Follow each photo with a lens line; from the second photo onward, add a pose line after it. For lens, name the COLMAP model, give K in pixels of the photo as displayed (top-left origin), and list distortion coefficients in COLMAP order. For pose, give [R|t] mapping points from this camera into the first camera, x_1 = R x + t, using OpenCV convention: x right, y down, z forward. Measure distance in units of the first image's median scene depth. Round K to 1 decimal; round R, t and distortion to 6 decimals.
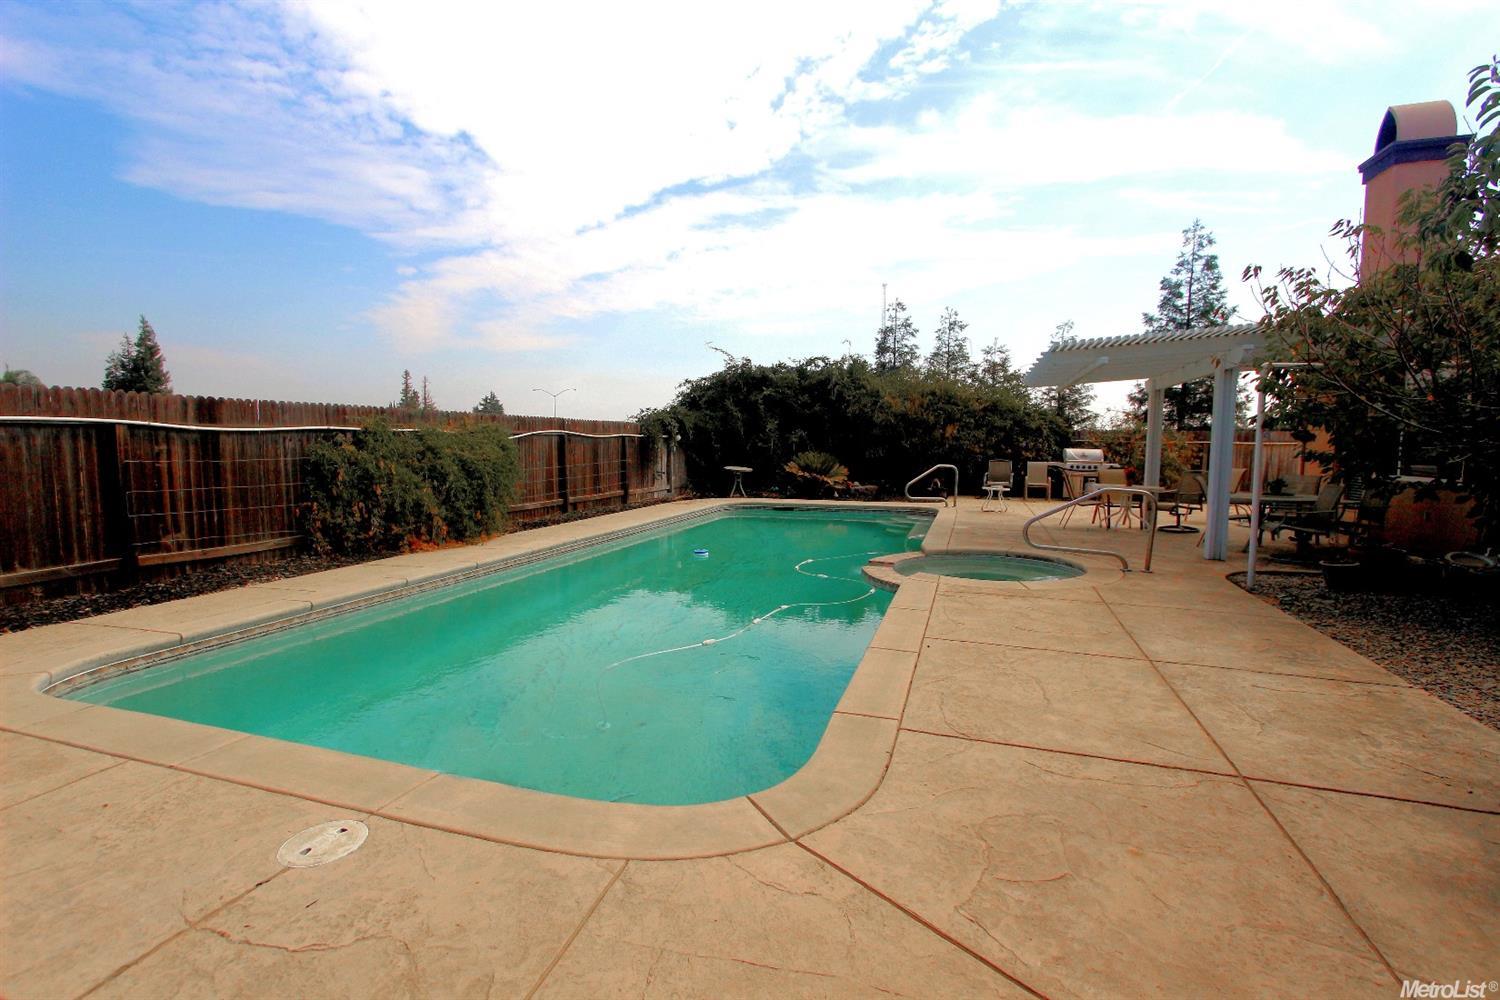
lens RADIAL K [[692.1, 0, 749.8], [0, 692.1, 494.6], [0, 0, 1]] dist [-0.011179, 0.002701]
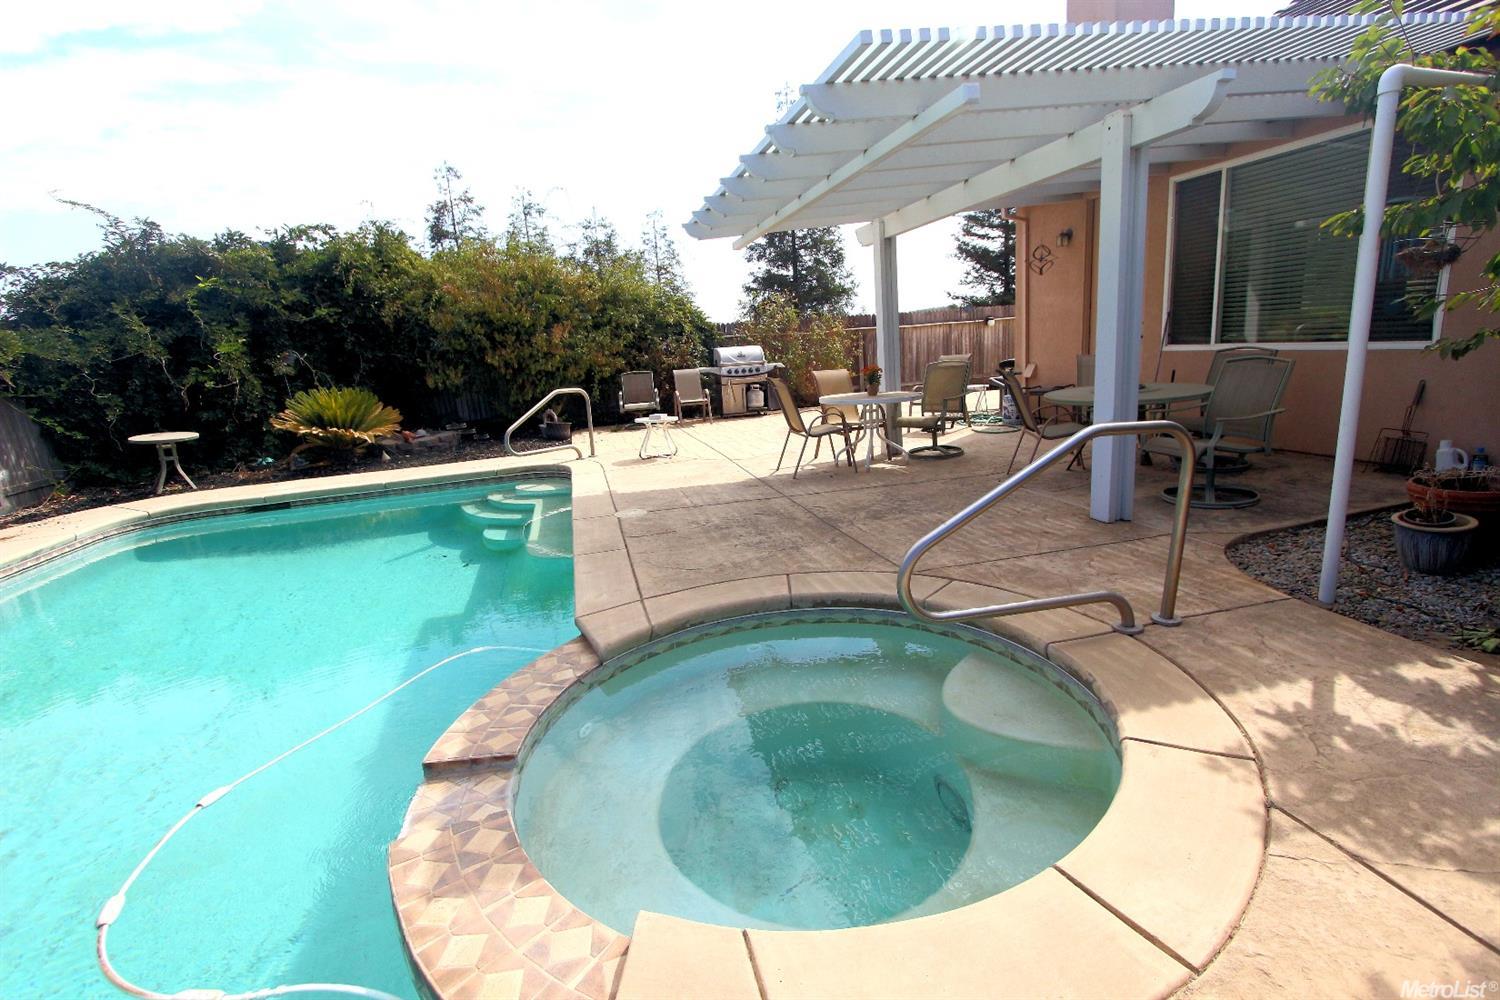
lens RADIAL K [[692.1, 0, 744.3], [0, 692.1, 501.7], [0, 0, 1]] dist [-0.011179, 0.002701]
pose [[0.840954, -0.186336, 0.508011, 0.073429], [0.128046, 0.980701, 0.147751, -0.010452], [-0.525738, -0.059203, 0.848584, 0.334263]]
